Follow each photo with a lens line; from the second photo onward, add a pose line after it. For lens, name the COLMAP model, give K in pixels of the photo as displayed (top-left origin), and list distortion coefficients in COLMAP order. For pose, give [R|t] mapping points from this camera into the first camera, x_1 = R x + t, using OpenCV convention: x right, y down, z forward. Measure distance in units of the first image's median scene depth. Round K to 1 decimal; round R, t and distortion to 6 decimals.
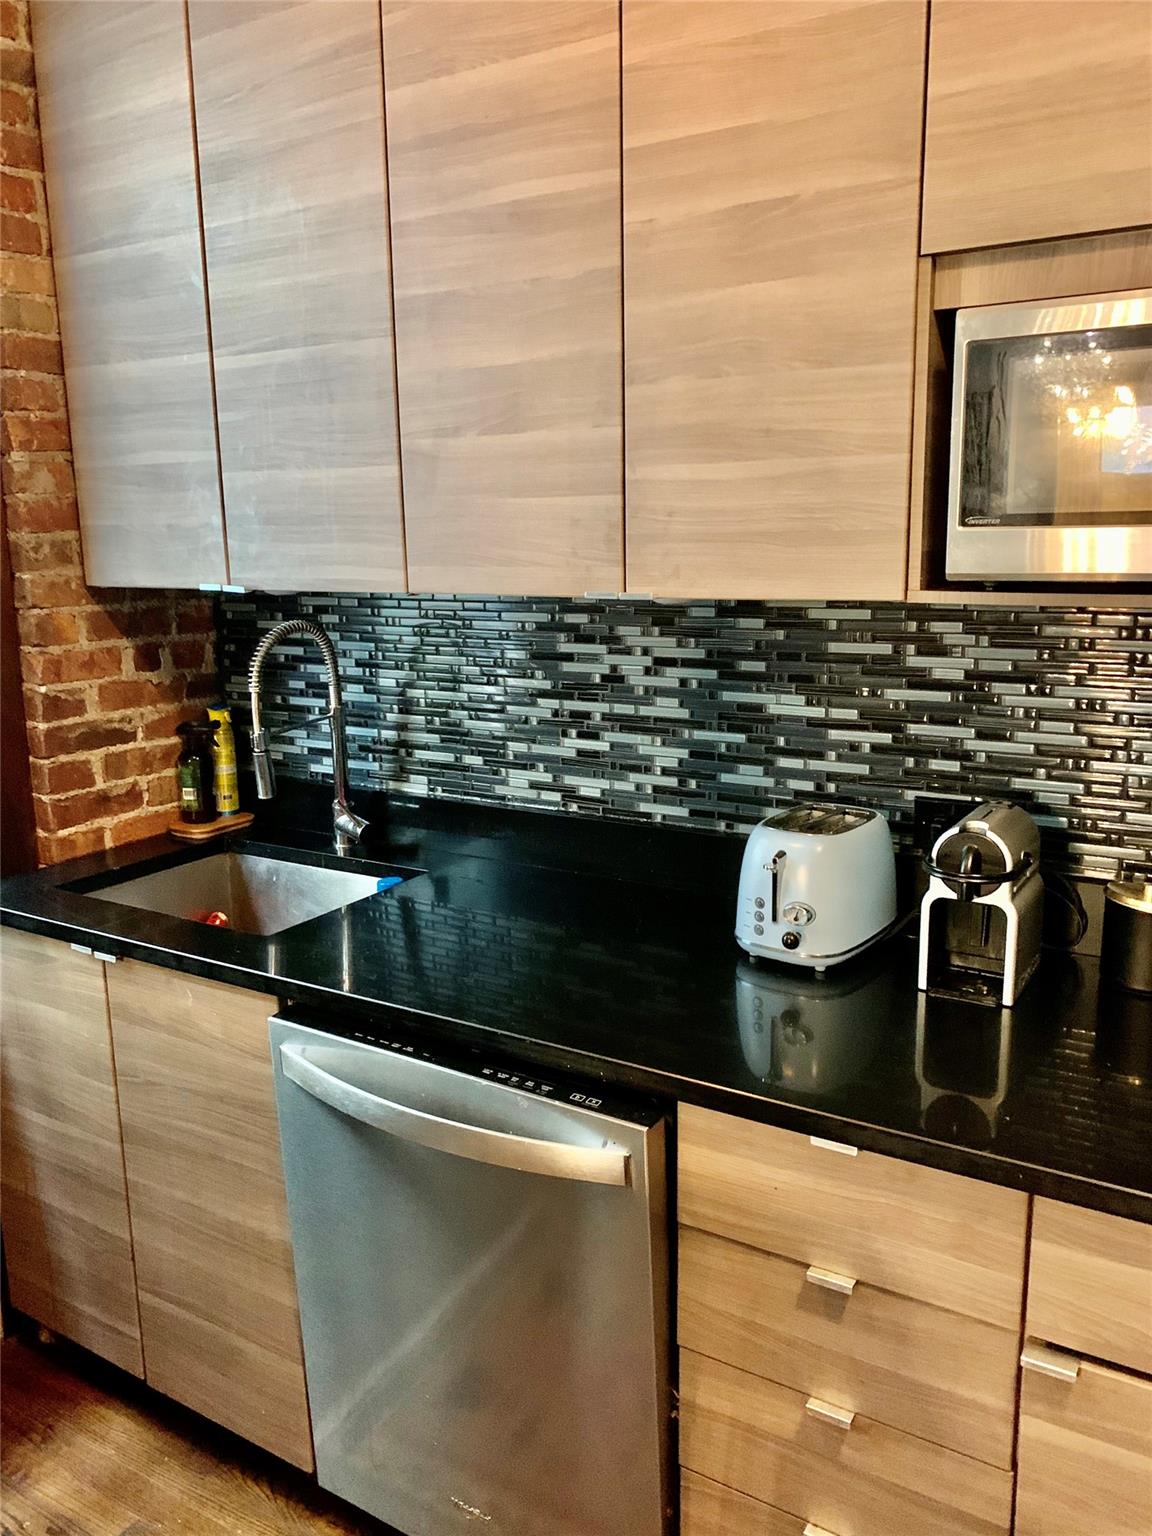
lens RADIAL K [[1172.7, 0, 578.4], [0, 1172.7, 762.8], [0, 0, 1]] dist [0.042322, -0.060489]
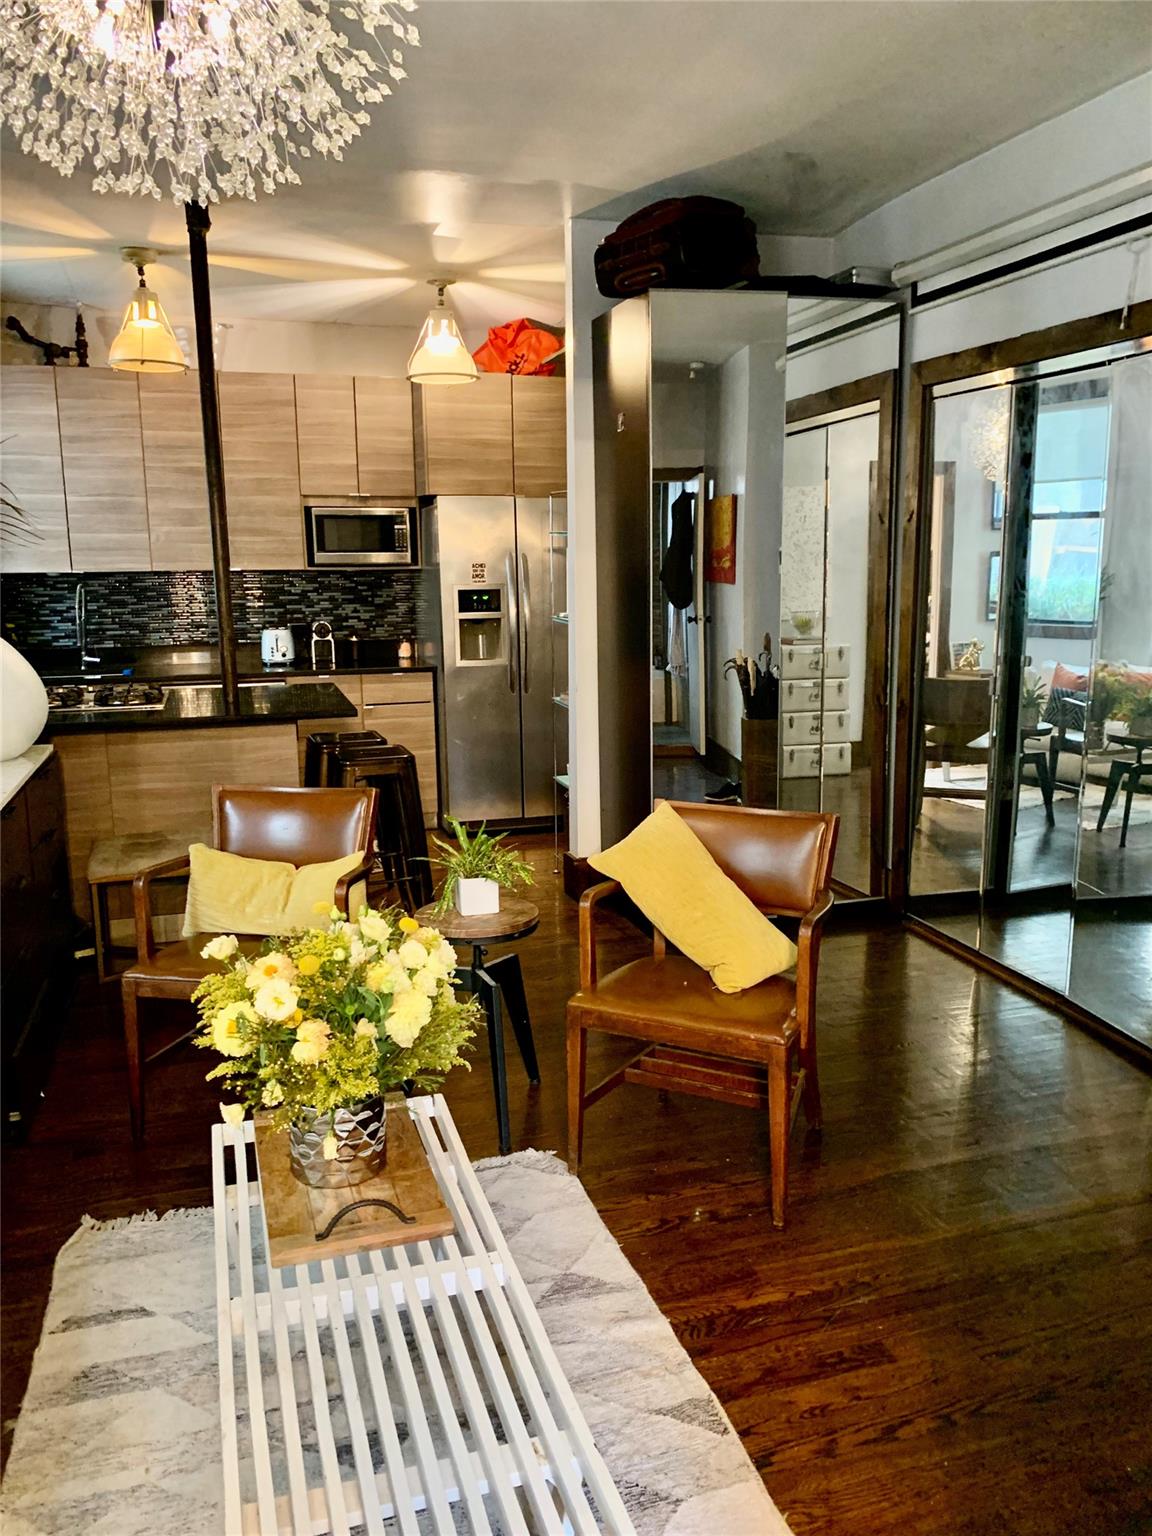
lens RADIAL K [[1172.7, 0, 571.3], [0, 1172.7, 766.8], [0, 0, 1]] dist [0.042322, -0.060489]
pose [[0.664795, -0.128016, 0.735975, -1.904006], [0.142224, 0.988877, 0.043536, 0.431823], [-0.733362, 0.075731, 0.675607, -2.113760]]
